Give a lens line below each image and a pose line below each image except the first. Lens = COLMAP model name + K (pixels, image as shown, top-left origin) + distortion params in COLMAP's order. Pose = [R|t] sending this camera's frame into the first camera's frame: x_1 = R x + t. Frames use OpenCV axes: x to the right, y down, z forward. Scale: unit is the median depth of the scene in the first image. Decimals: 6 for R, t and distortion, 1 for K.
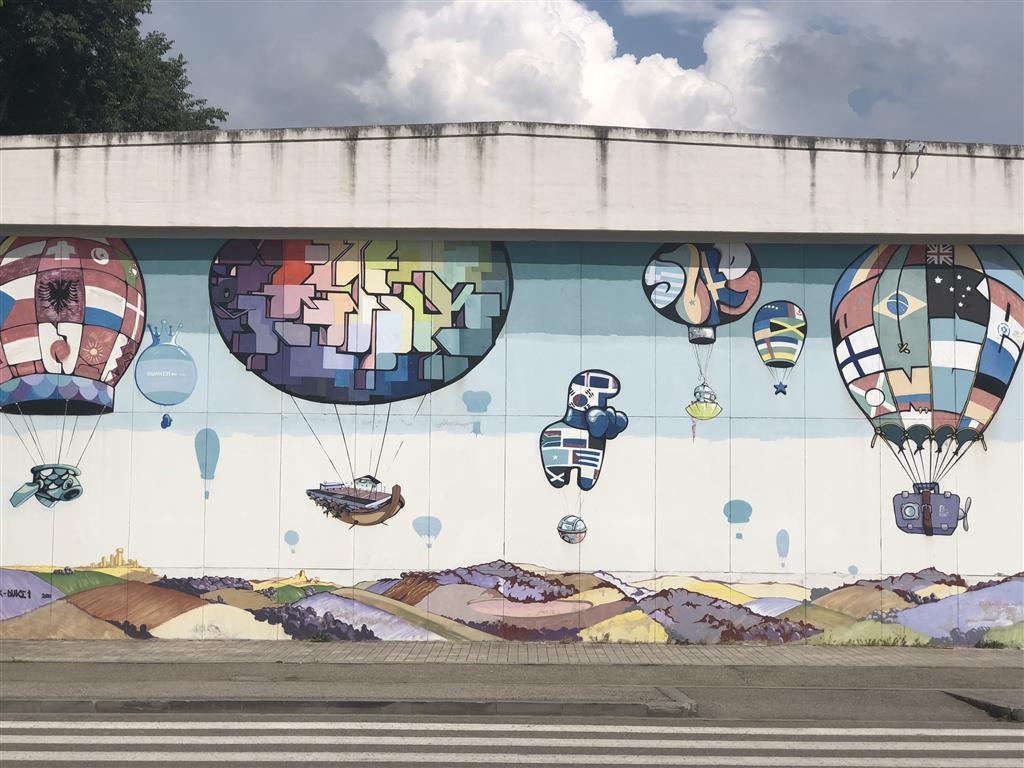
lens RADIAL K [[1670.0, 0, 510.2], [0, 1670.0, 390.4], [0, 0, 1]] dist [-0.072603, 1.111511]
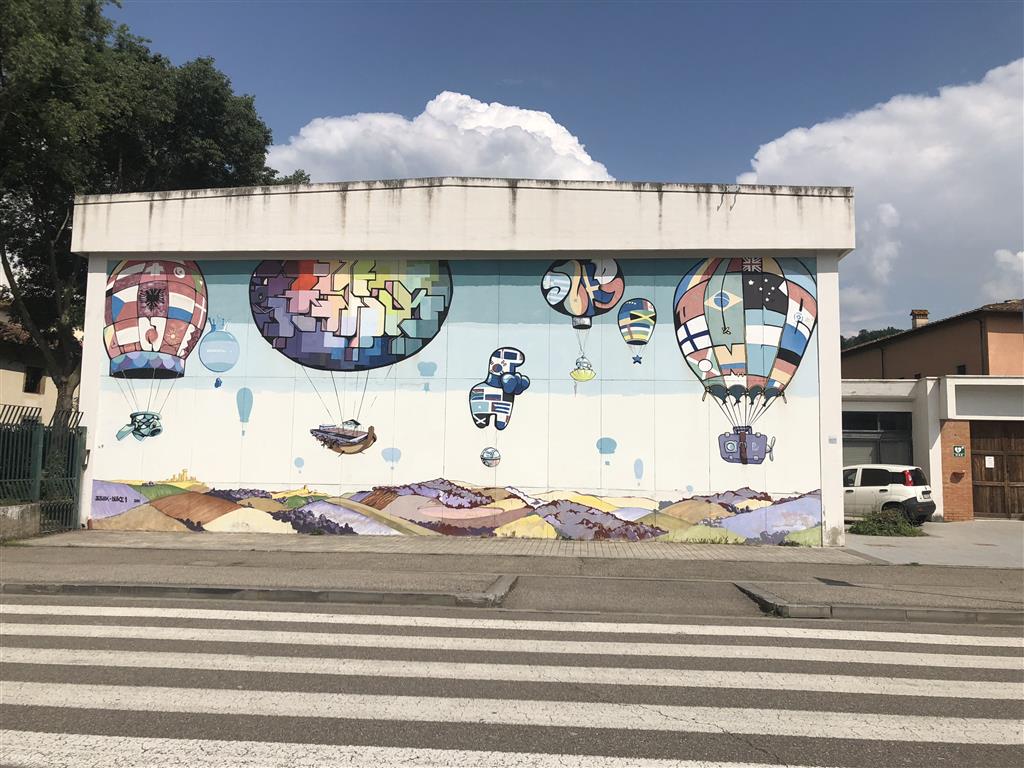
lens RADIAL K [[832.7, 0, 510.4], [0, 832.7, 373.1], [0, 0, 1]] dist [0.130538, -0.359108]
pose [[0.996997, -0.000595, -0.077443, 0.109049], [-0.002073, 0.999407, -0.034362, 0.035122], [0.077418, 0.034420, 0.996404, 0.281700]]
